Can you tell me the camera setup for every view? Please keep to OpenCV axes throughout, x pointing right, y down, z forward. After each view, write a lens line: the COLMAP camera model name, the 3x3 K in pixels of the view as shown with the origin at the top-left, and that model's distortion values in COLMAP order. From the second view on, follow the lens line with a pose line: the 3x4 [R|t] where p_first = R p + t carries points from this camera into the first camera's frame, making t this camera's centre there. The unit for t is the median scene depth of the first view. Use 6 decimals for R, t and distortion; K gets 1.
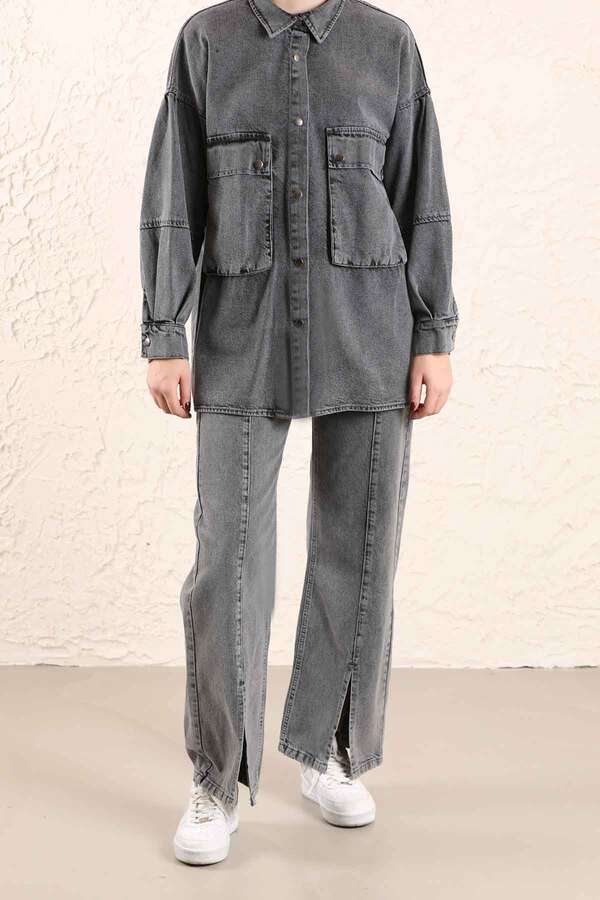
lens RADIAL K [[2251.2, 0, 292.3], [0, 2251.2, 445.4], [0, 0, 1]] dist [-0.167734, 0.000000]
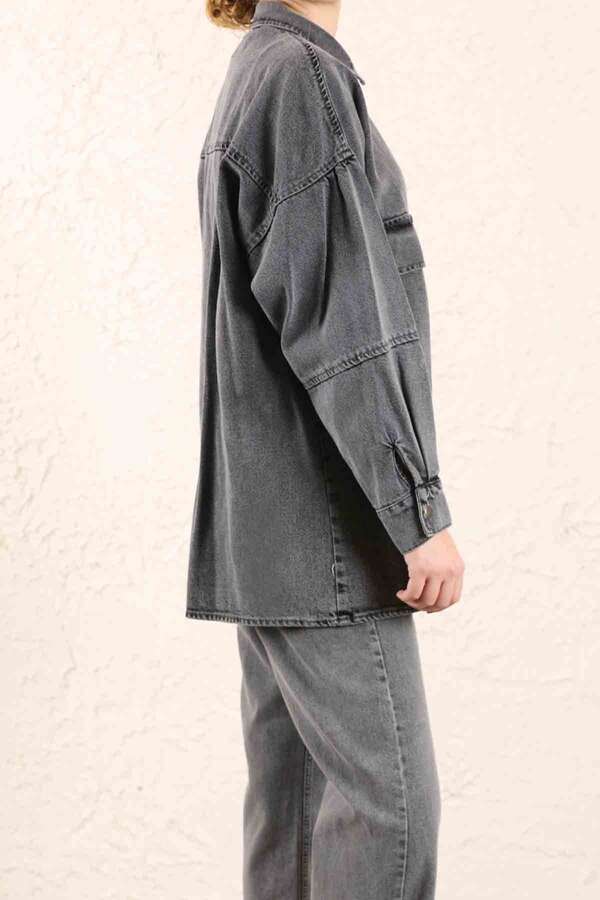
lens RADIAL K [[2251.2, 0, 301.4], [0, 2251.2, 452.2], [0, 0, 1]] dist [-0.167734, 0.000000]
pose [[0.997816, -0.060837, 0.025742, -0.022881], [0.061755, 0.997423, -0.036511, -0.038078], [-0.023454, 0.038021, 0.999002, 0.247966]]
